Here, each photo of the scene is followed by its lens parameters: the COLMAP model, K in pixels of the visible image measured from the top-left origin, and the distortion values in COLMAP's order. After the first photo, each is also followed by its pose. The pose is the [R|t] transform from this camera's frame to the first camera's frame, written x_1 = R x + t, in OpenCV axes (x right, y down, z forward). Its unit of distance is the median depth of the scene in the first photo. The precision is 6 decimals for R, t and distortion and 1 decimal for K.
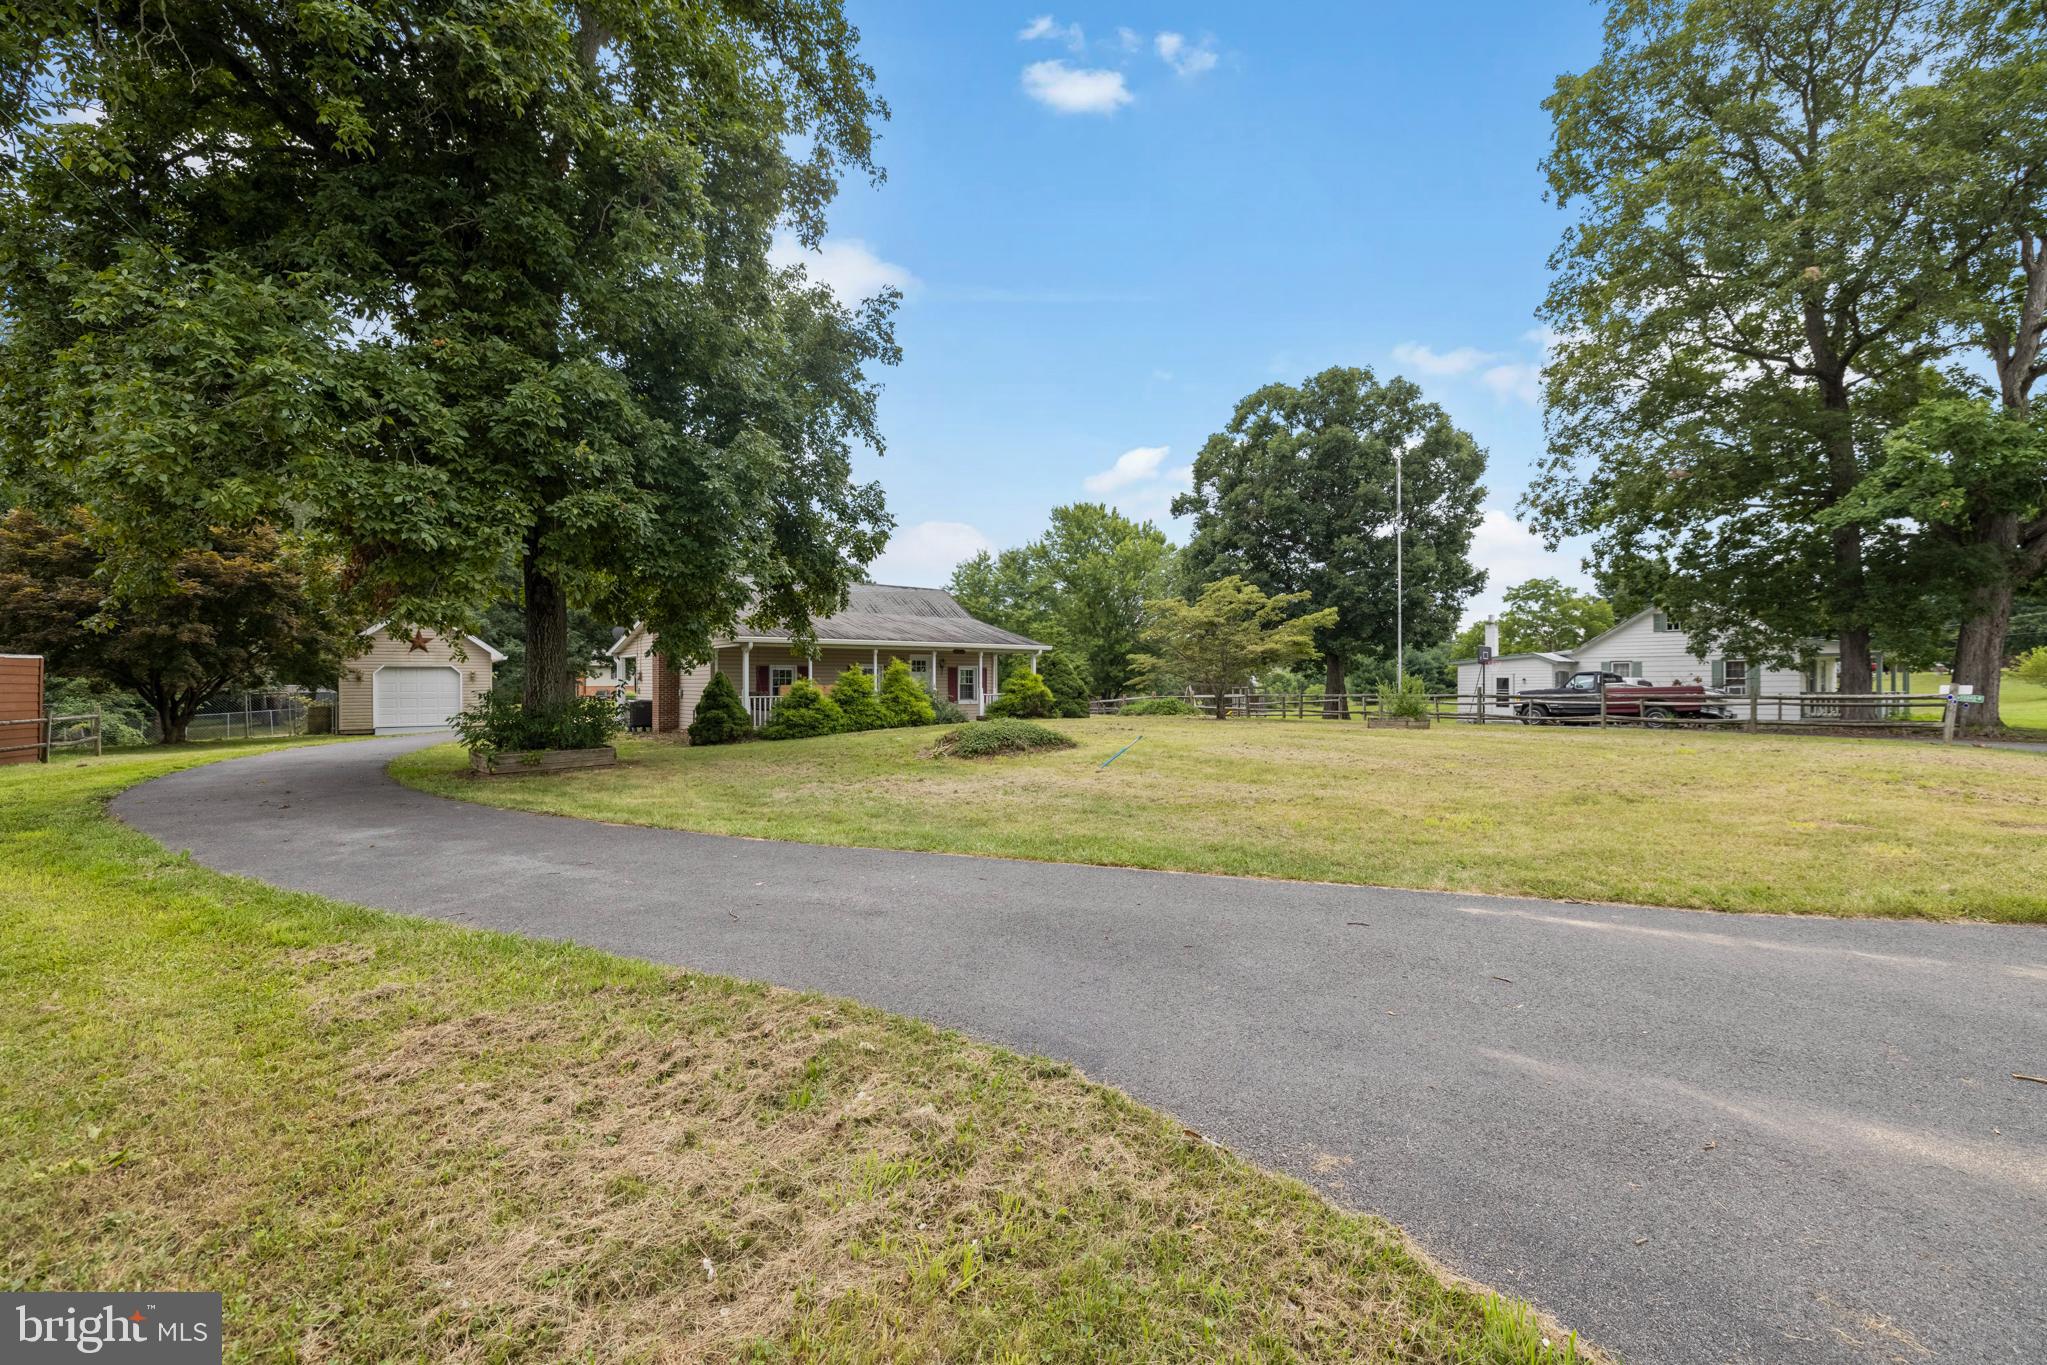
lens RADIAL K [[862.1, 0, 1031.8], [0, 862.1, 681.9], [0, 0, 1]] dist [0.006137, -0.001423]
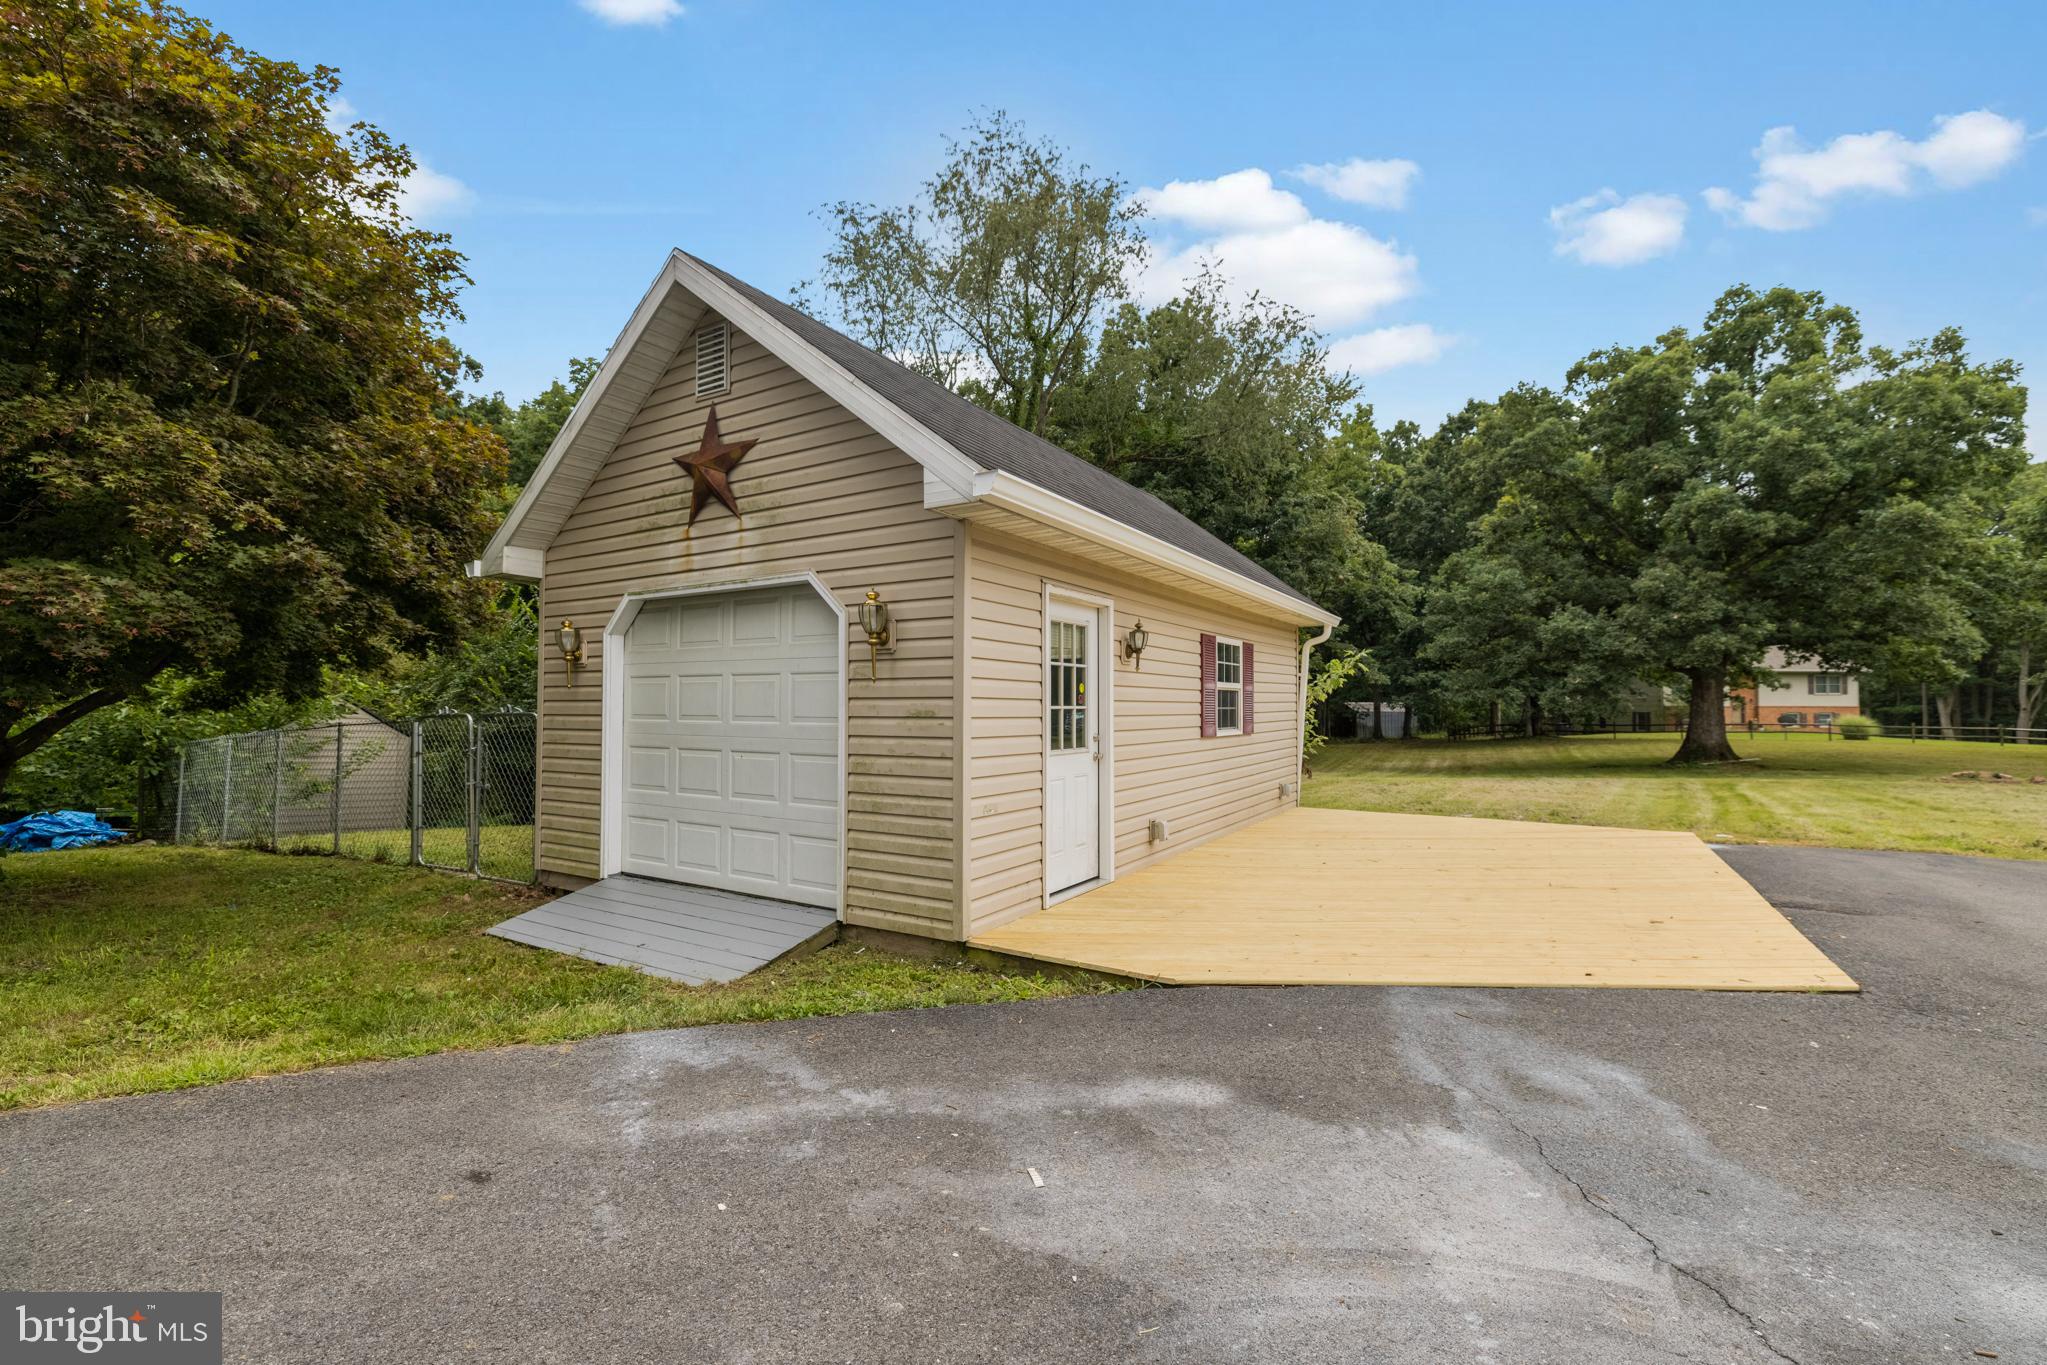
lens RADIAL K [[862.1, 0, 1031.4], [0, 862.1, 689.3], [0, 0, 1]] dist [0.006137, -0.001423]
pose [[0.380153, -0.017984, -0.924749, -0.841621], [0.002759, 0.999829, -0.018310, 0.014753], [0.924920, 0.004410, 0.380137, 1.683687]]
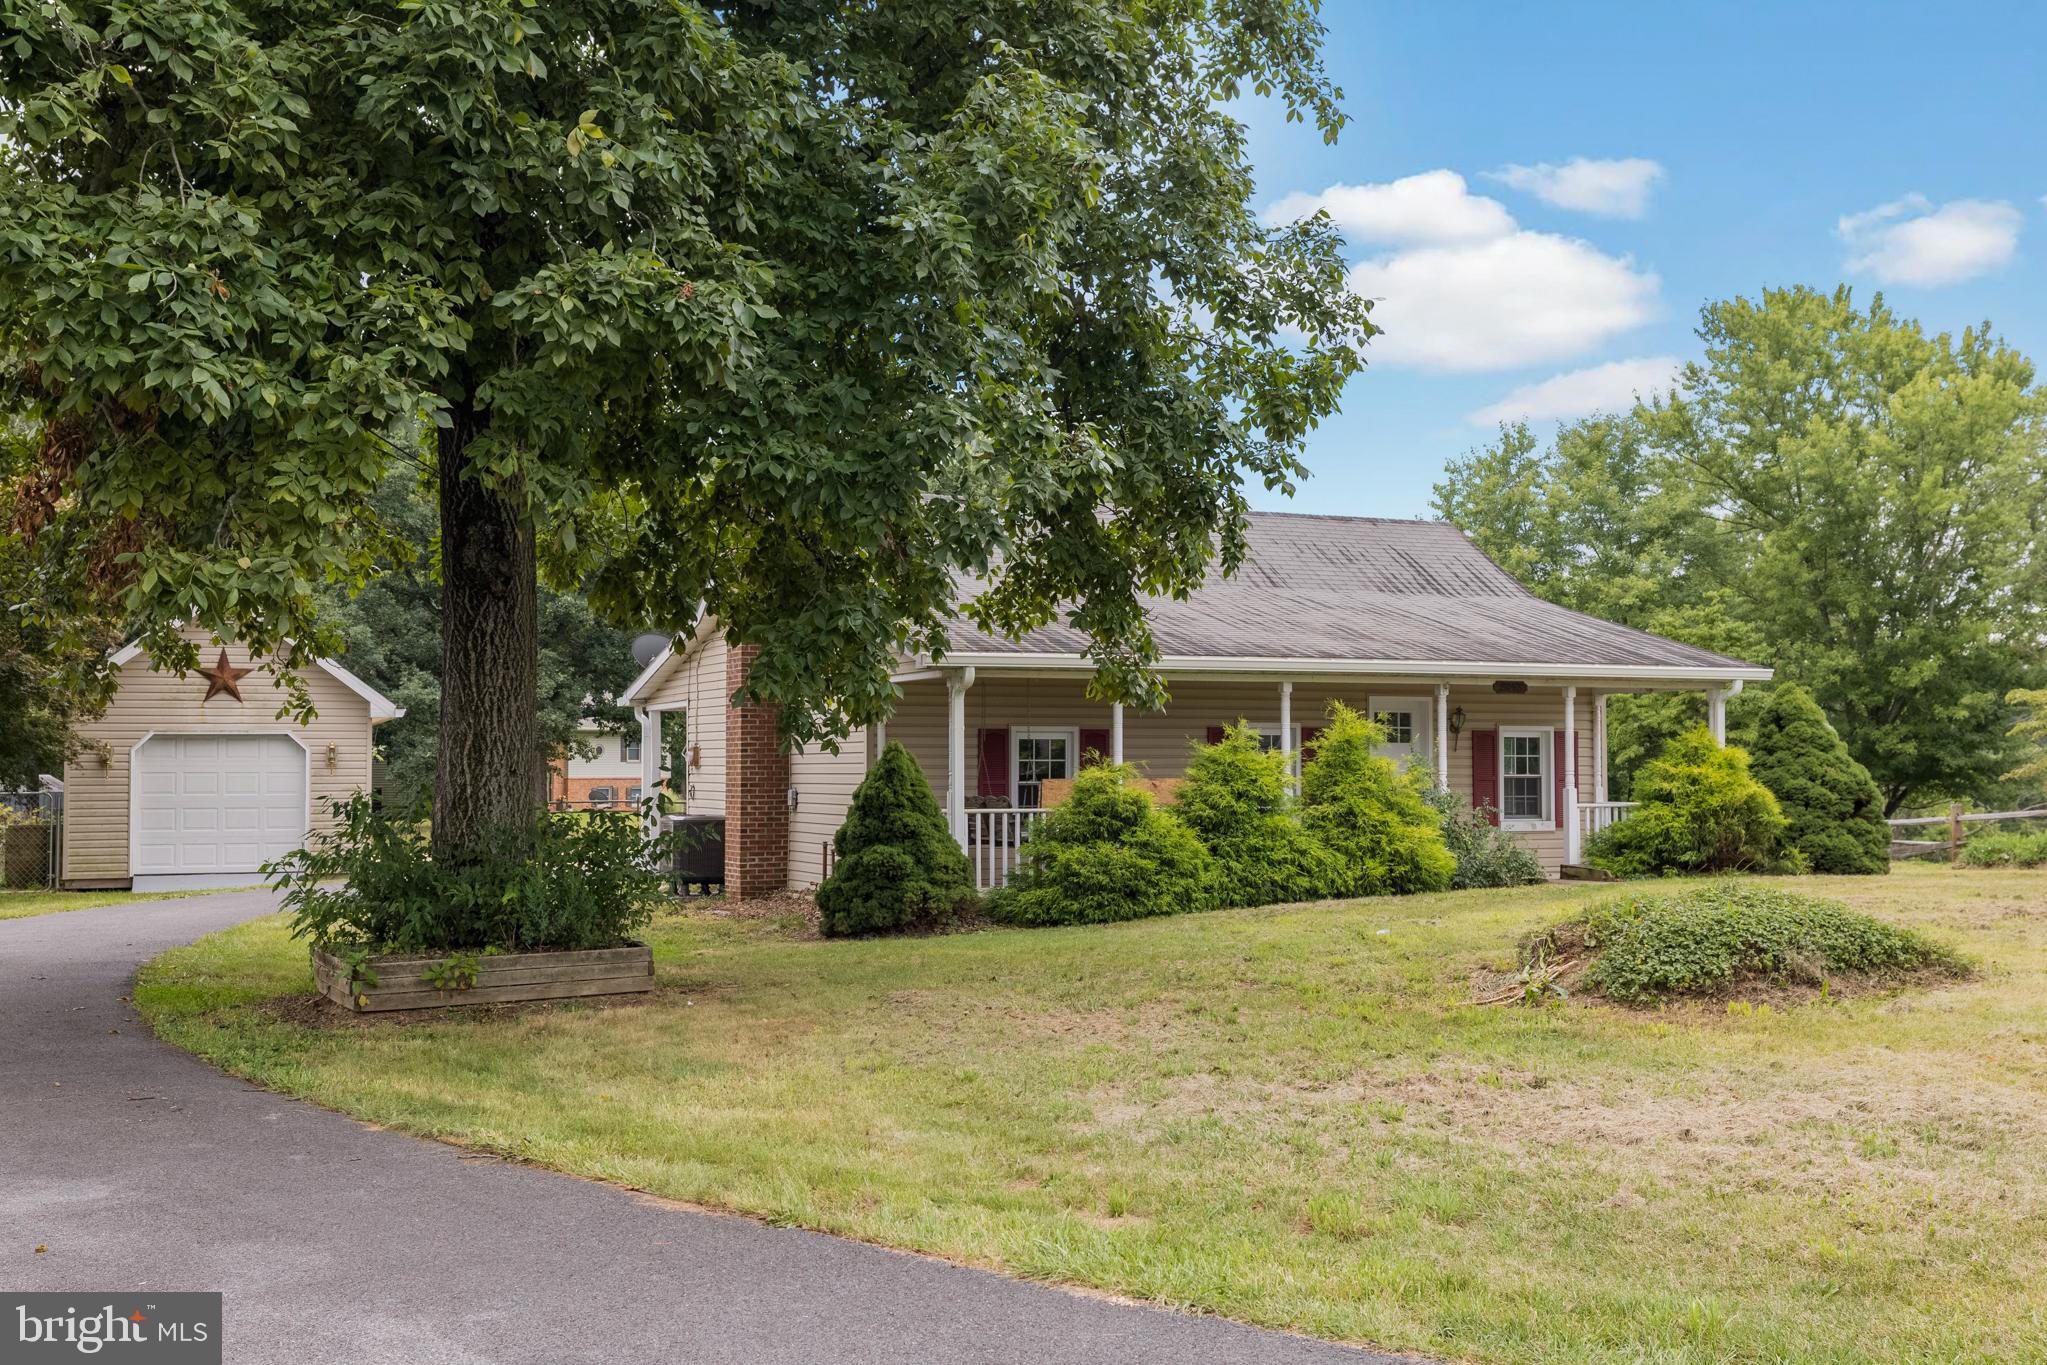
lens RADIAL K [[2146.0, 0, 1032.6], [0, 2146.0, 681.5], [0, 0, 1]] dist [0.004253, 0.000000]
pose [[0.965769, -0.010531, -0.259190, -0.065587], [0.000117, 0.999193, -0.040164, -0.001846], [0.259404, 0.038759, 0.964991, 0.113811]]
